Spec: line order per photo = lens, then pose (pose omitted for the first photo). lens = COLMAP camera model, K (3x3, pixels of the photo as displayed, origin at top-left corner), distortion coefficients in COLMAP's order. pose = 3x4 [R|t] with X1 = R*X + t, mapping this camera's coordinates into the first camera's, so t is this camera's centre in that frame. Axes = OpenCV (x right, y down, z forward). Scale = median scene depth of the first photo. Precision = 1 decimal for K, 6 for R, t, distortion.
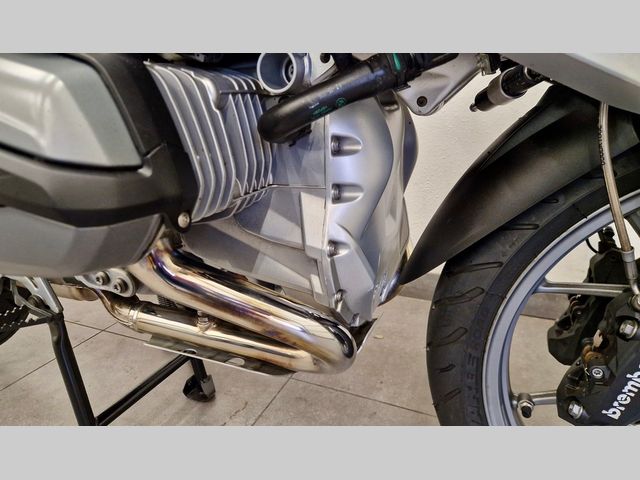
lens RADIAL K [[452.4, 0, 305.6], [0, 452.4, 237.3], [0, 0, 1]] dist [0.049396, -0.001735]
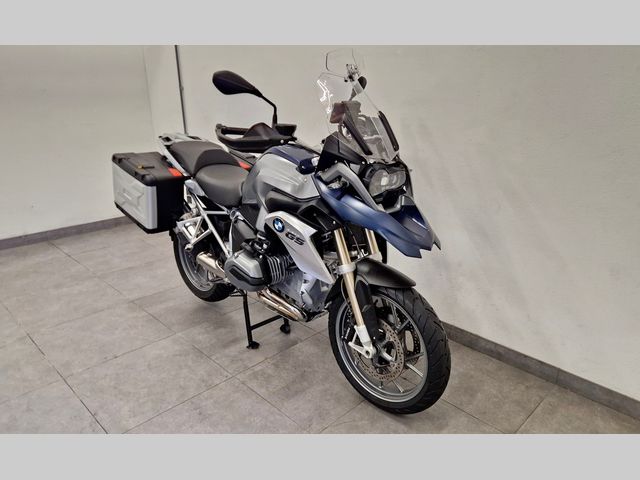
lens RADIAL K [[452.4, 0, 305.6], [0, 452.4, 237.3], [0, 0, 1]] dist [0.049396, -0.001735]
pose [[0.925809, 0.141331, -0.350575, 1.608338], [-0.139190, 0.989767, 0.031438, -0.682280], [0.351431, 0.019691, 0.936007, -3.254942]]
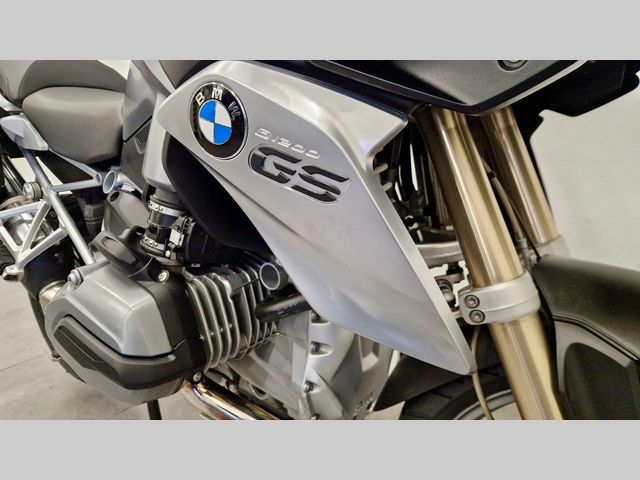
lens RADIAL K [[452.4, 0, 305.6], [0, 452.4, 237.3], [0, 0, 1]] dist [0.049396, -0.001735]
pose [[0.962238, 0.066767, -0.263894, 0.399611], [-0.081473, 0.995651, -0.045170, -0.380983], [0.259730, 0.064965, 0.963494, -0.421031]]
